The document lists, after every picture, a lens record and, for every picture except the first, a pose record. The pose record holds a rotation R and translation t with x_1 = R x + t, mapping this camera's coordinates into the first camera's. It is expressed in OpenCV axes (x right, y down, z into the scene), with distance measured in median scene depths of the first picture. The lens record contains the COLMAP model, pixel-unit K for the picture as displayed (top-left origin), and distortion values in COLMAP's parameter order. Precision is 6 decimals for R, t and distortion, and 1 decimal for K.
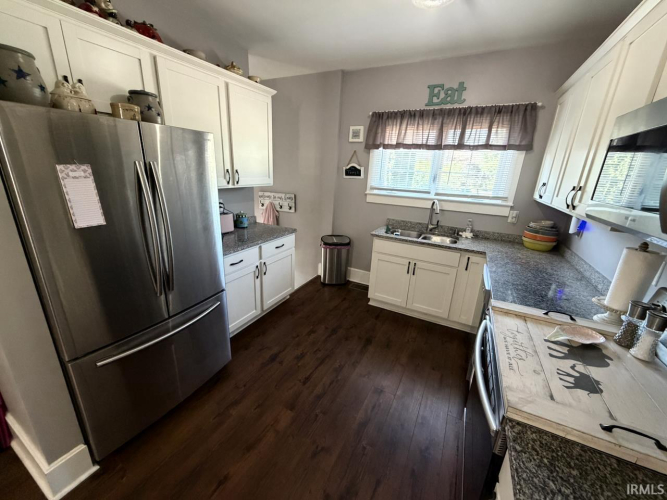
lens RADIAL K [[266.5, 0, 331.6], [0, 266.5, 249.7], [0, 0, 1]] dist [0.001207, 0.000138]
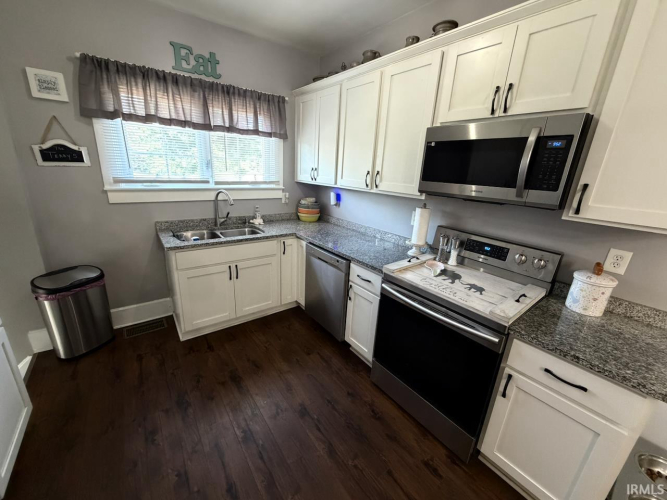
lens RADIAL K [[266.5, 0, 331.6], [0, 266.5, 249.7], [0, 0, 1]] dist [0.001207, 0.000138]
pose [[0.428370, -0.290607, 0.855597, -0.266548], [0.235730, 0.950025, 0.204657, -0.096485], [-0.872313, 0.114021, 0.475467, 0.300953]]
